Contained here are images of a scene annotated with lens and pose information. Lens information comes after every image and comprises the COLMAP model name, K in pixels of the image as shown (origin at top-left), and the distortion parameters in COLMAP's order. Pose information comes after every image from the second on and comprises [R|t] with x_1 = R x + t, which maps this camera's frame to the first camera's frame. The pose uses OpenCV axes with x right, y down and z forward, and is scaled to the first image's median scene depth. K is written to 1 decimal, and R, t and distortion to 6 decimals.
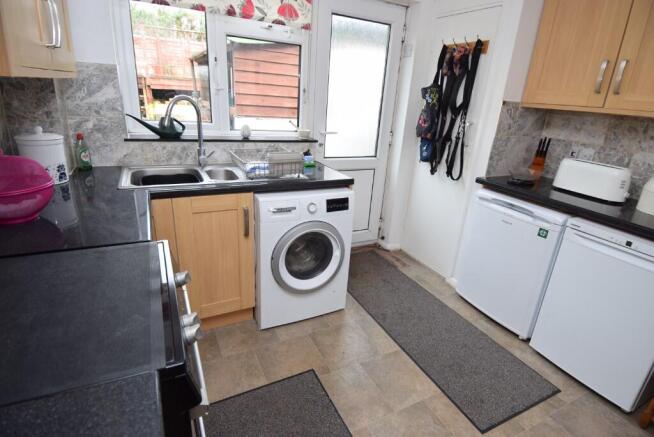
lens RADIAL K [[326.3, 0, 327.5], [0, 326.3, 230.2], [0, 0, 1]] dist [-0.025693, -0.000769]
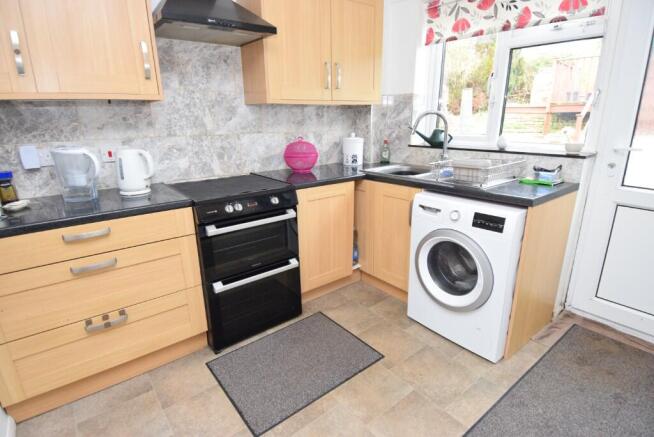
lens RADIAL K [[344.9, 0, 329.8], [0, 344.9, 216.5], [0, 0, 1]] dist [0.087107, -0.070344]
pose [[0.197686, 0.208484, -0.957839, 0.828350], [-0.337860, 0.931741, 0.133073, -0.074600], [0.920201, 0.297309, 0.254631, 0.382164]]
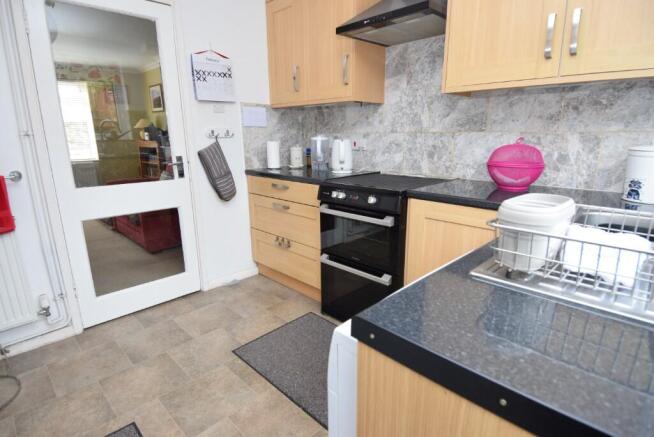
lens RADIAL K [[344.9, 0, 329.8], [0, 344.9, 216.5], [0, 0, 1]] dist [0.087107, -0.070344]
pose [[-0.945672, 0.014815, -0.324784, 0.201979], [-0.172948, 0.822974, 0.541112, -0.392406], [0.275306, 0.567885, -0.775702, 1.233650]]
